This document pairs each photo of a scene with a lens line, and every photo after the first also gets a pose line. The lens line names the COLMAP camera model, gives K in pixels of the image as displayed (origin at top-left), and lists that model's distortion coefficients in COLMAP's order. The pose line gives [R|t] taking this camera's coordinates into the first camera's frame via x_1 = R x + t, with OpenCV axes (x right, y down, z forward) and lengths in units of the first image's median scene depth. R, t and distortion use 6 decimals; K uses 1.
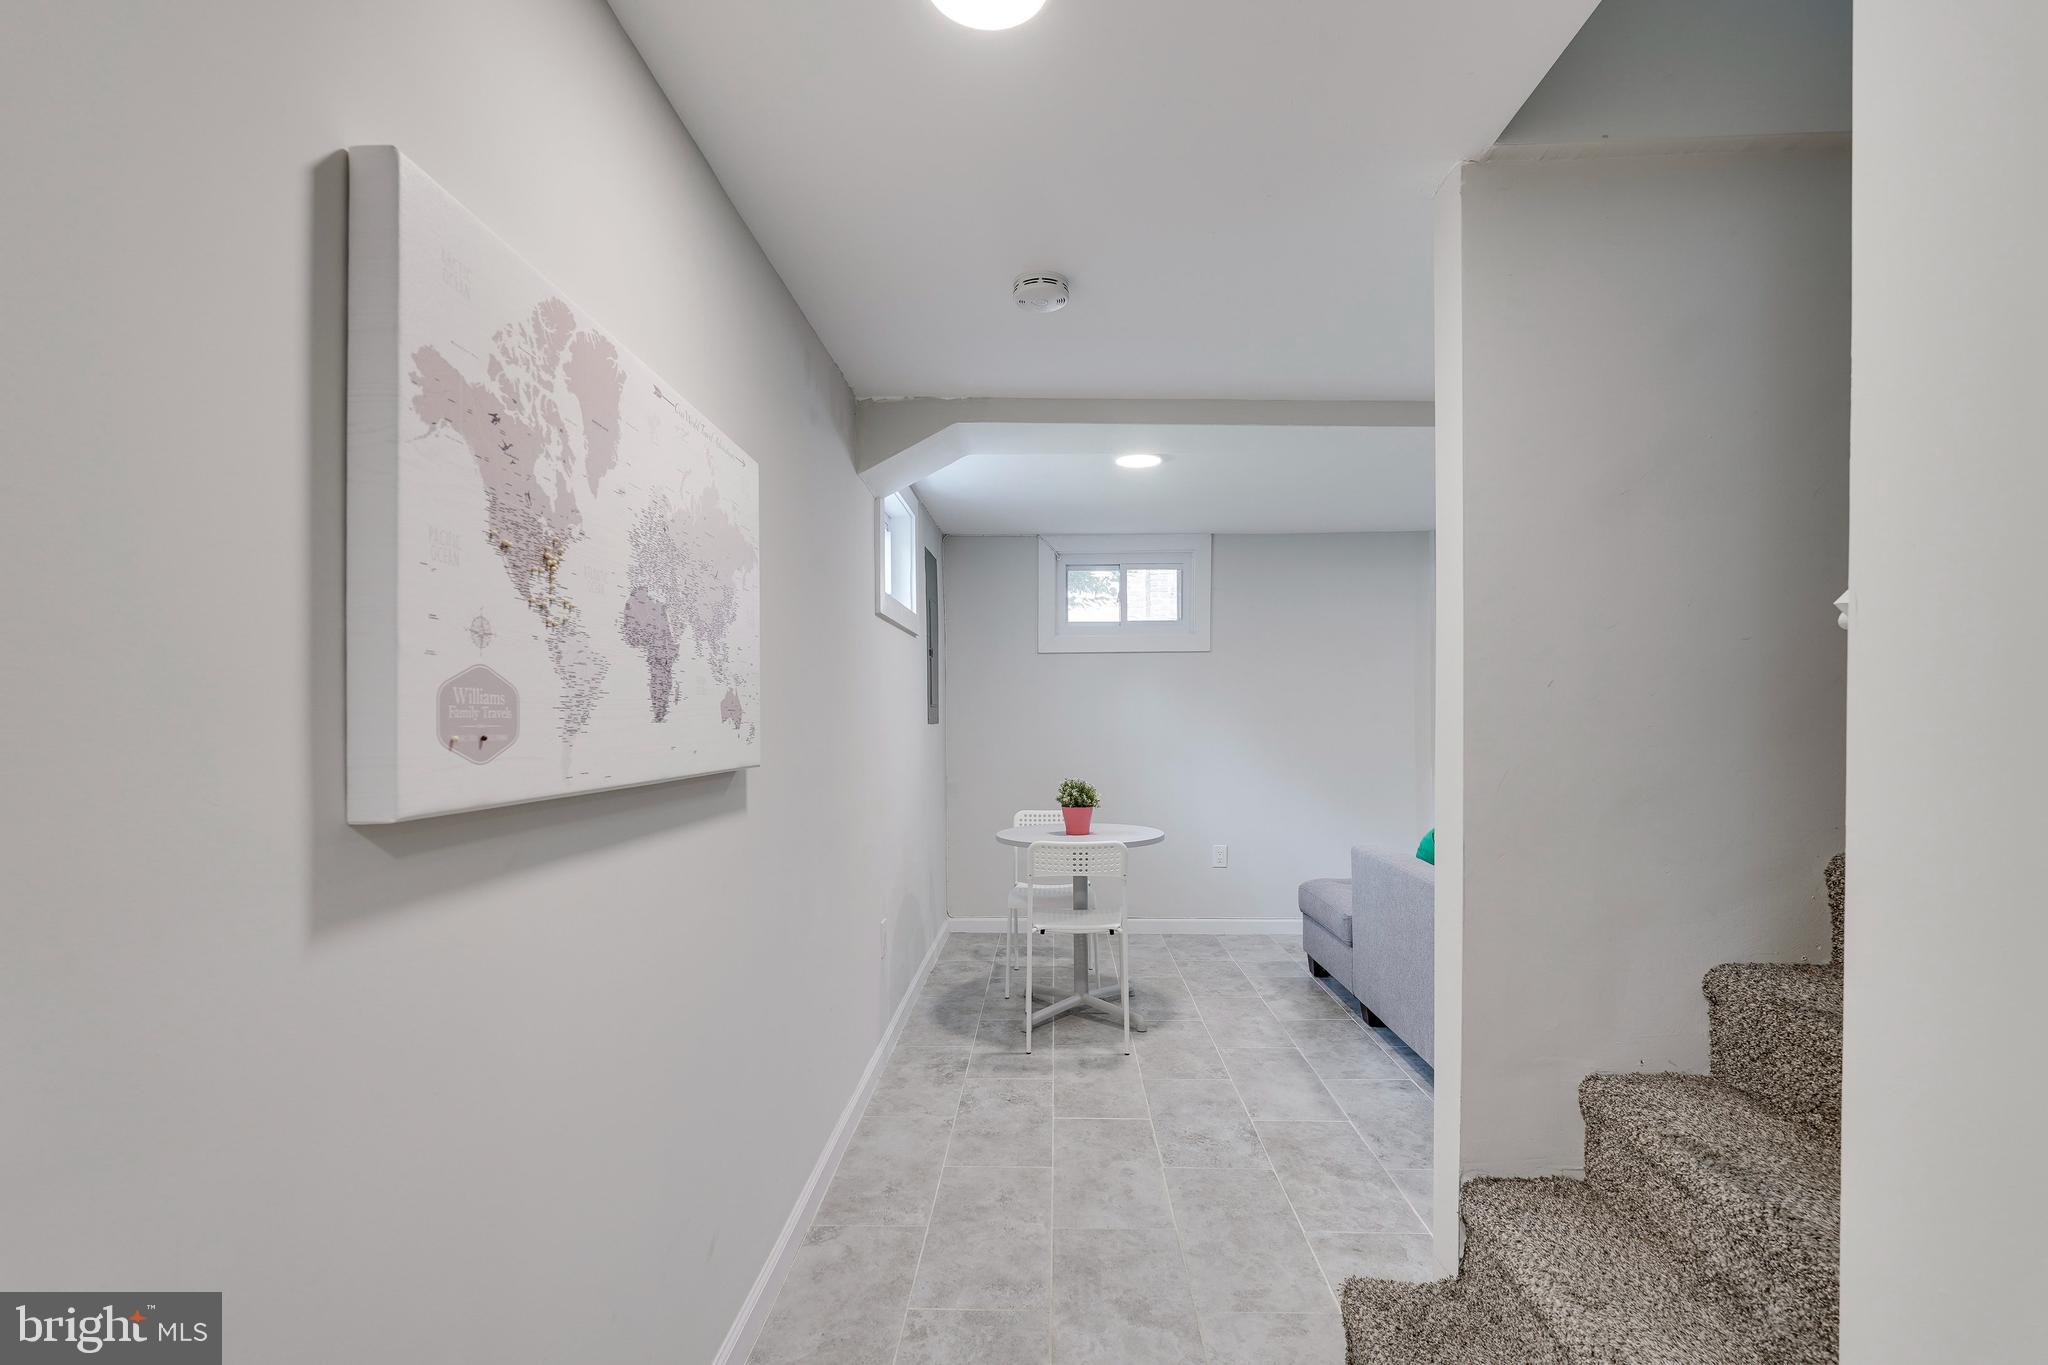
lens RADIAL K [[905.9, 0, 1025.0], [0, 905.9, 697.2], [0, 0, 1]] dist [-0.008532, 0.000442]
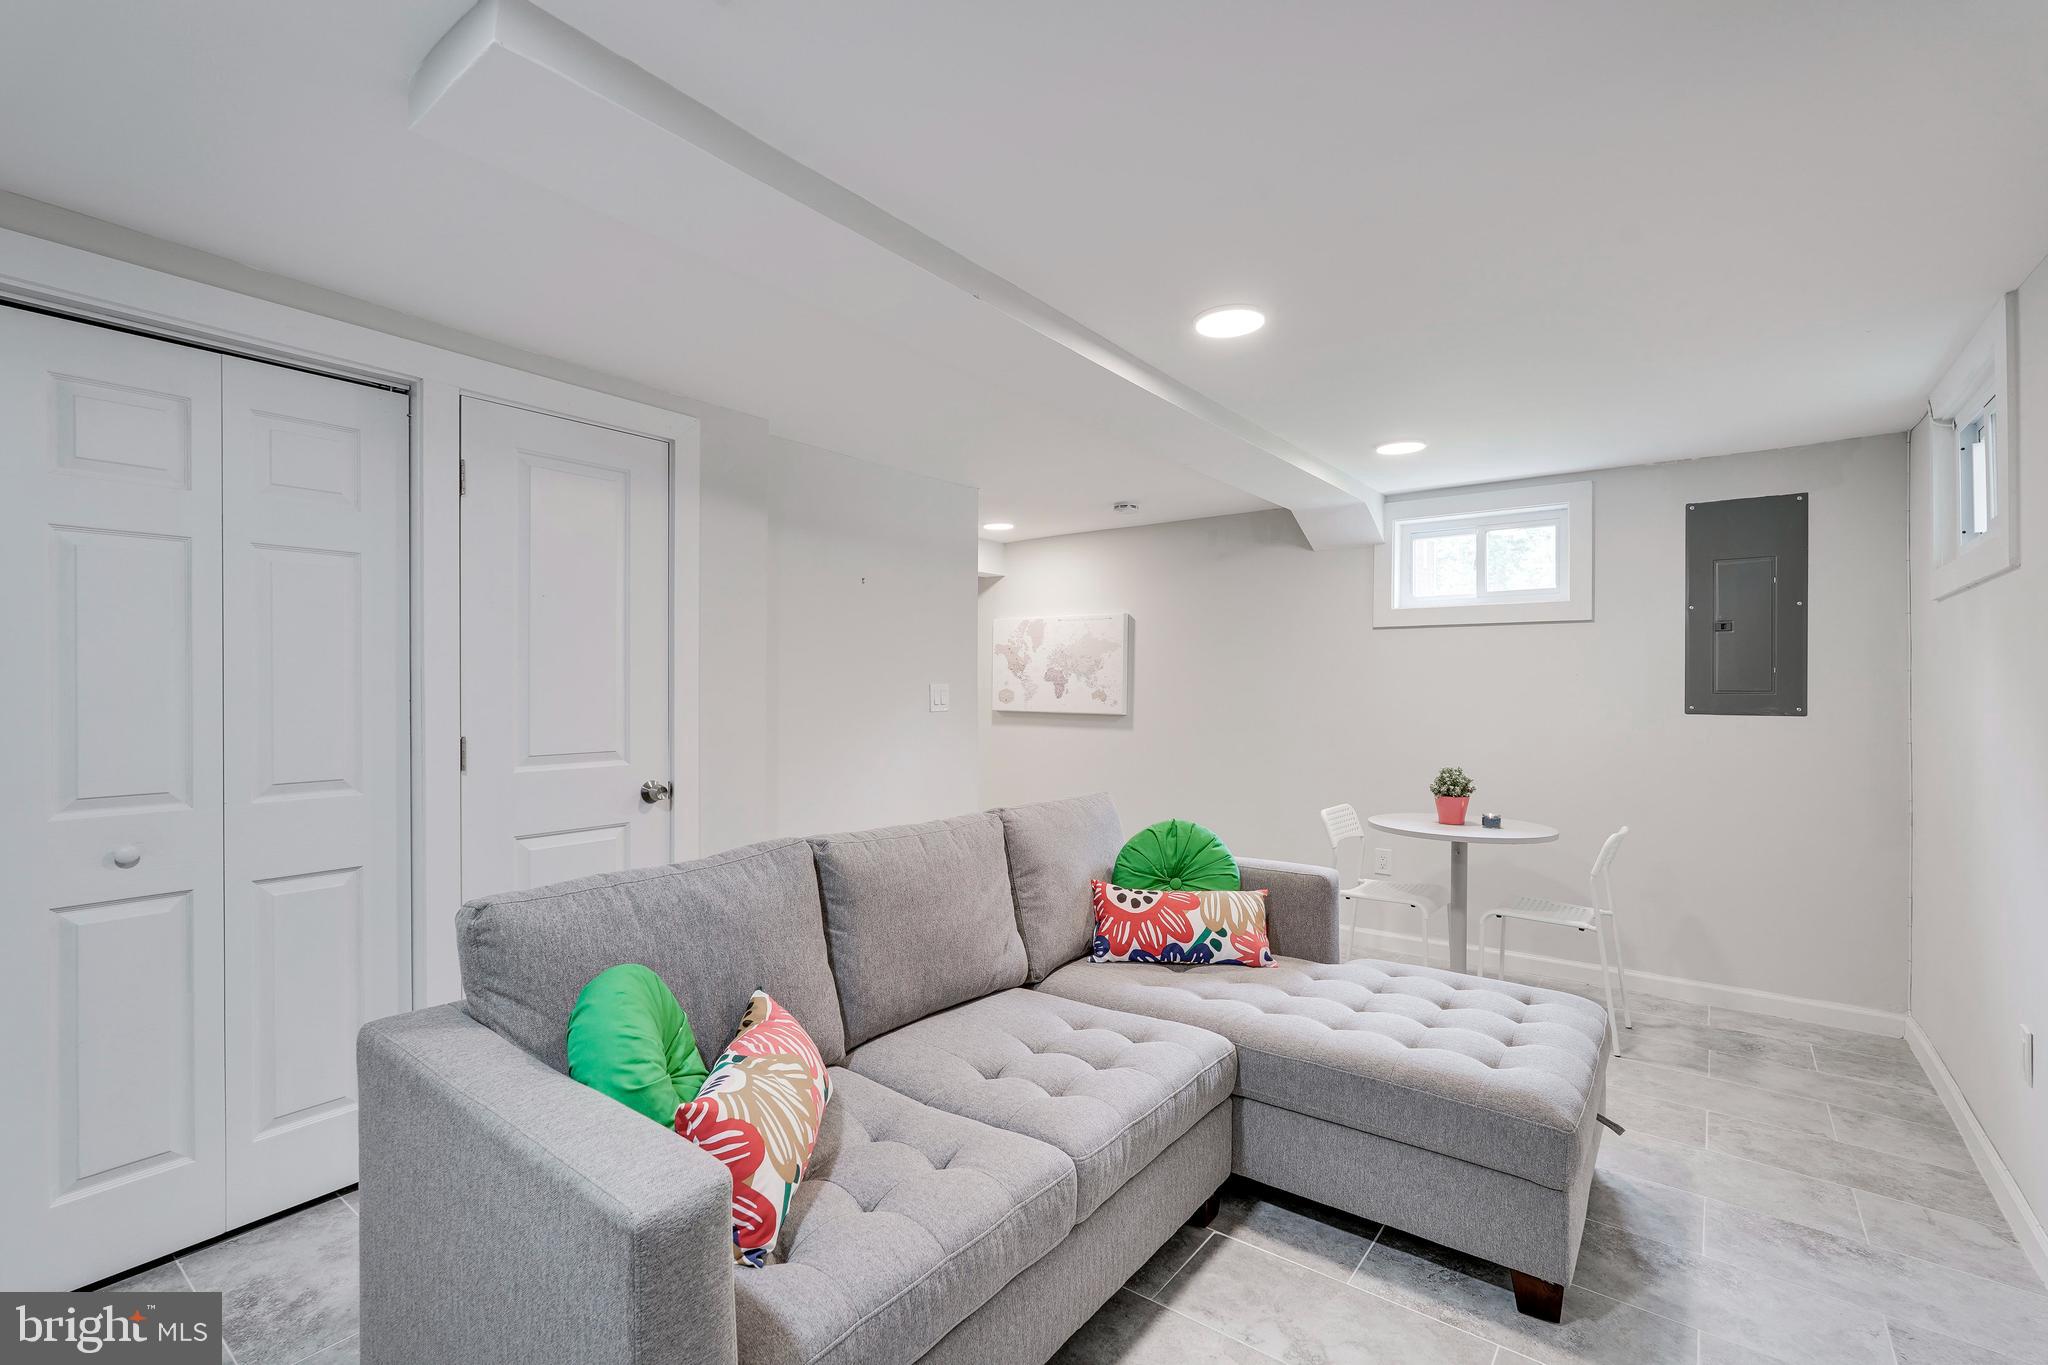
lens RADIAL K [[905.9, 0, 1017.7], [0, 905.9, 684.3], [0, 0, 1]] dist [-0.008532, 0.000442]
pose [[-0.582727, -0.005579, -0.812649, 1.103787], [0.011485, 0.999820, -0.015100, 0.007917], [0.812587, -0.018133, -0.582558, 1.158360]]
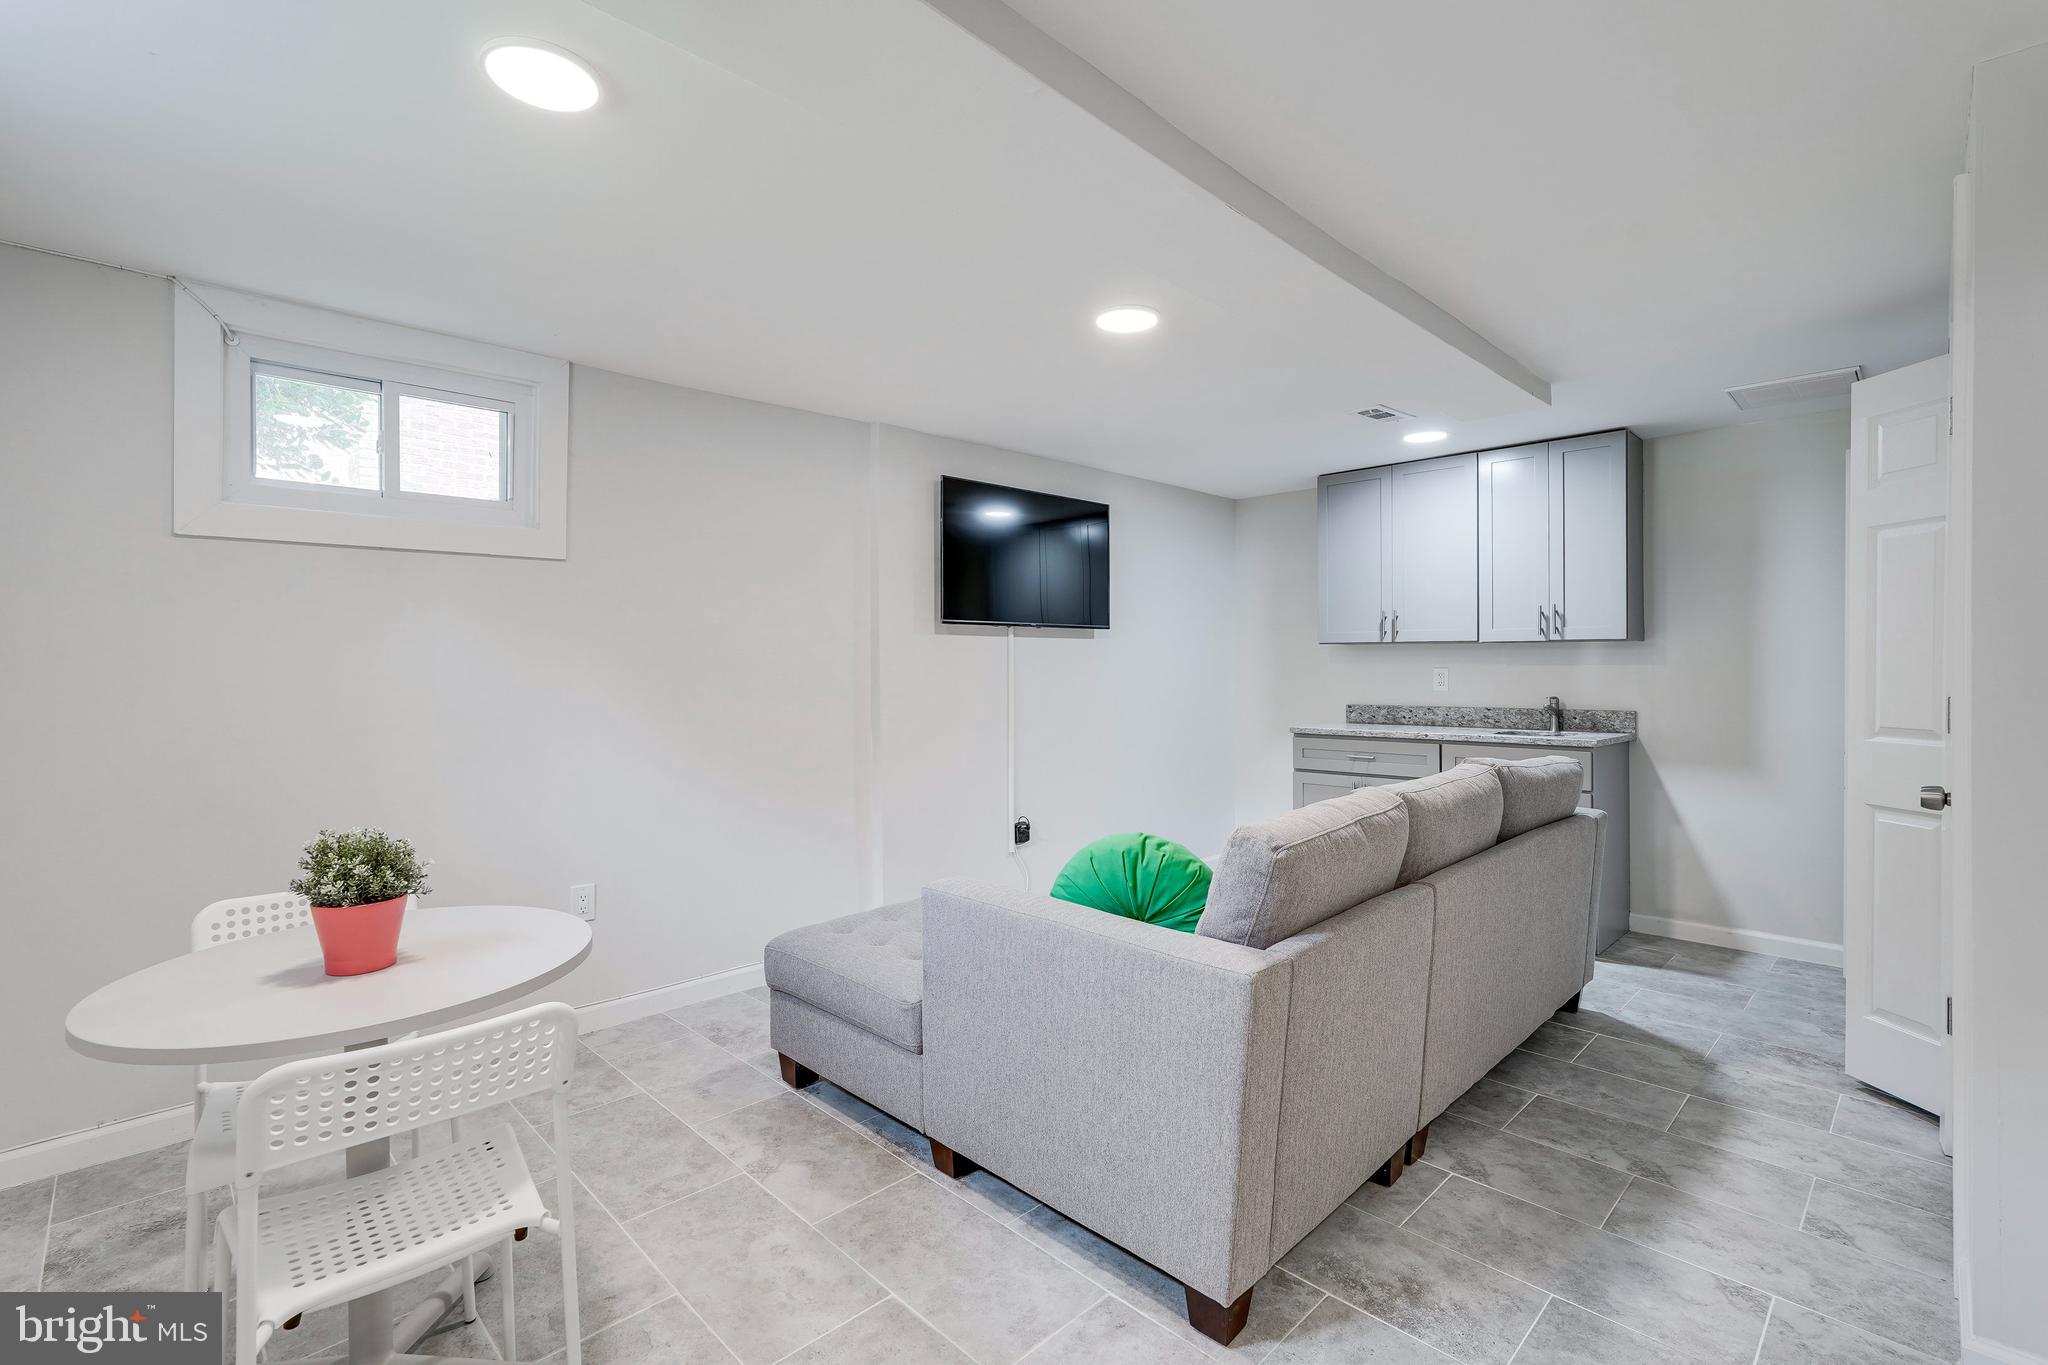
lens RADIAL K [[905.9, 0, 996.7], [0, 905.9, 665.5], [0, 0, 1]] dist [-0.008532, 0.000442]
pose [[0.695231, -0.001363, 0.718785, -0.031704], [-0.011591, 0.999847, 0.013108, 0.009878], [-0.718693, -0.017445, 0.695109, 0.517536]]
